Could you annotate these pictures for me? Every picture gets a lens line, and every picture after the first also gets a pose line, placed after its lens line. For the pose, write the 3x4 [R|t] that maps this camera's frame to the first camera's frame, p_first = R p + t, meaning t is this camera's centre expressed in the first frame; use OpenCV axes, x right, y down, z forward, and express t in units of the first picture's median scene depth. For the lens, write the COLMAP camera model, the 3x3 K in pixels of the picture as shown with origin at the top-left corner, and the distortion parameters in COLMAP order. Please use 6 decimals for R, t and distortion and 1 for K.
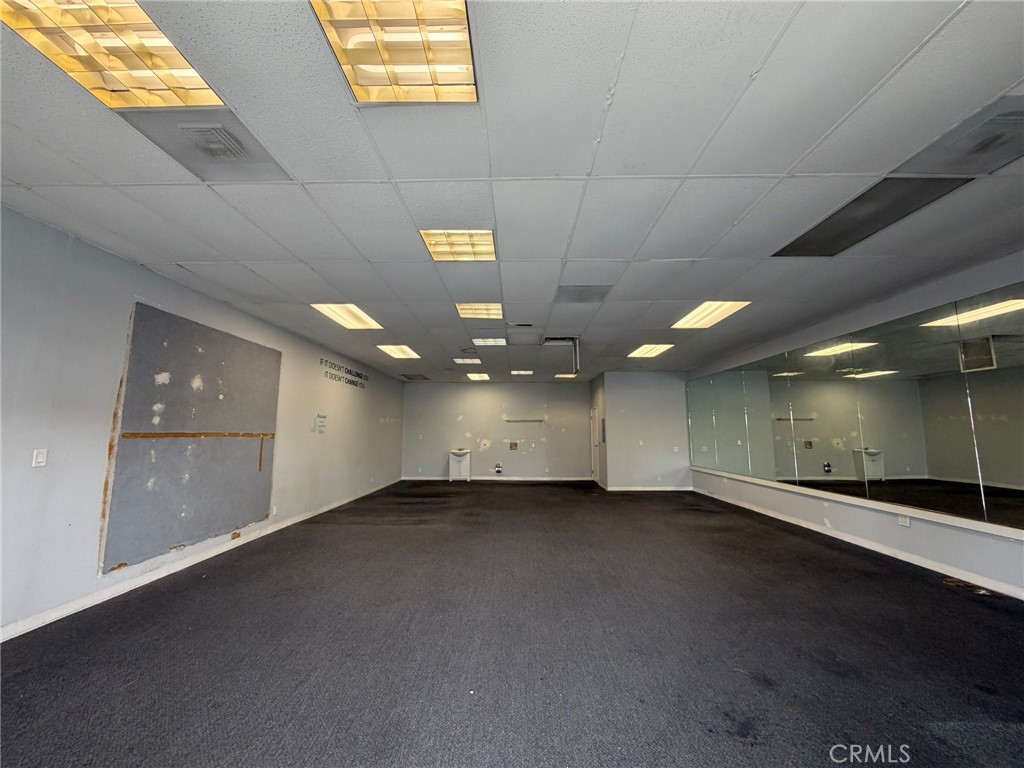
lens RADIAL K [[407.6, 0, 509.3], [0, 407.6, 383.0], [0, 0, 1]] dist [-0.000580, 0.000457]
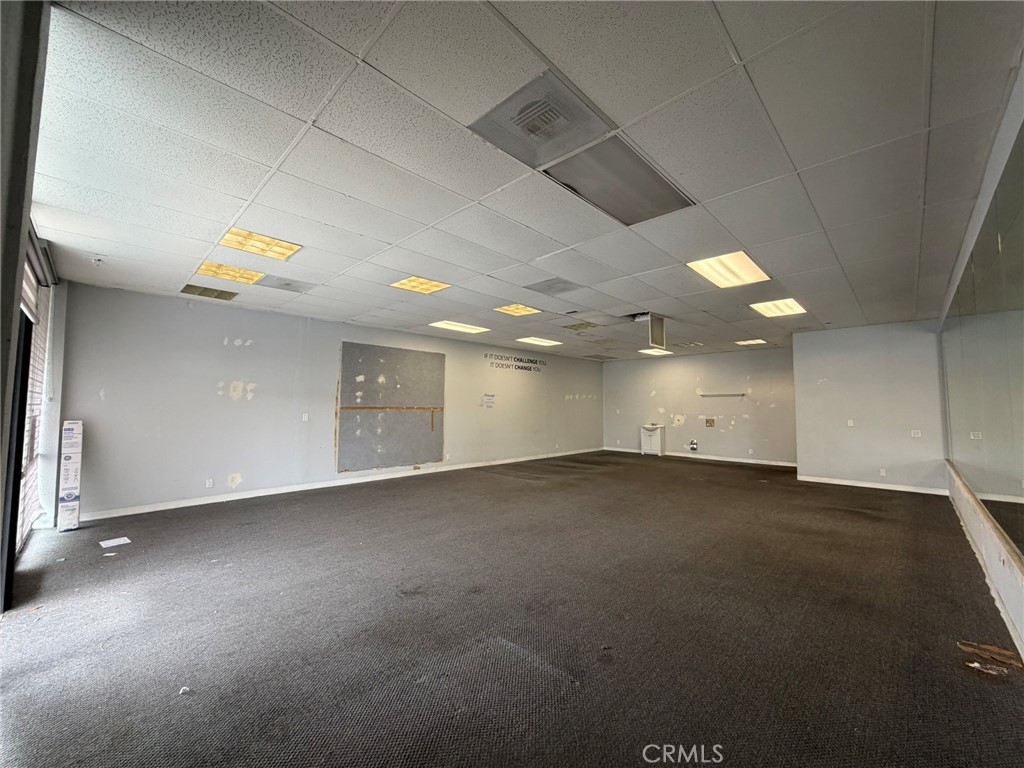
lens RADIAL K [[407.6, 0, 506.9], [0, 407.6, 382.4], [0, 0, 1]] dist [-0.000580, 0.000457]
pose [[0.726531, -0.036783, -0.686148, 0.792200], [0.078034, 0.996523, 0.029205, 0.003538], [0.682688, -0.074761, 0.726875, 0.062876]]
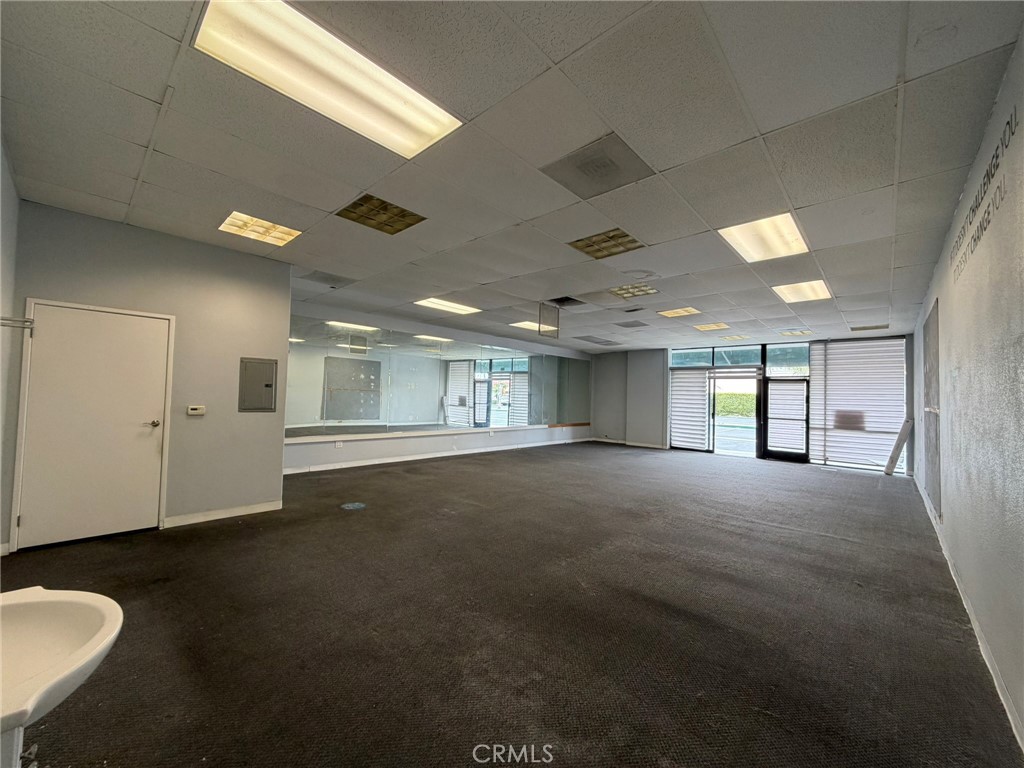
lens RADIAL K [[407.6, 0, 507.7], [0, 407.6, 382.7], [0, 0, 1]] dist [-0.000580, 0.000457]
pose [[-0.746603, 0.002073, 0.665267, -0.585216], [-0.107022, 0.986597, -0.123180, 0.303031], [-0.656605, -0.163164, -0.736374, 2.486255]]
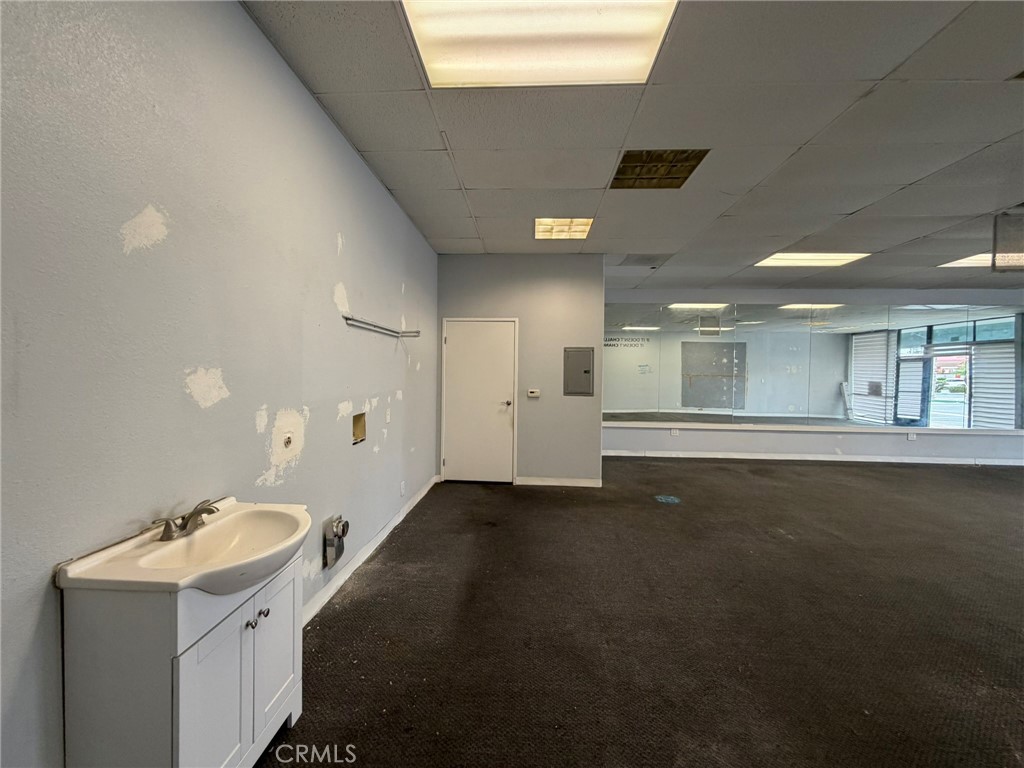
lens RADIAL K [[407.6, 0, 508.1], [0, 407.6, 383.3], [0, 0, 1]] dist [-0.000580, 0.000457]
pose [[0.033402, -0.018640, 0.999268, -0.571660], [-0.133820, 0.990740, 0.022954, 0.283819], [-0.990443, -0.134489, 0.030598, 2.309893]]
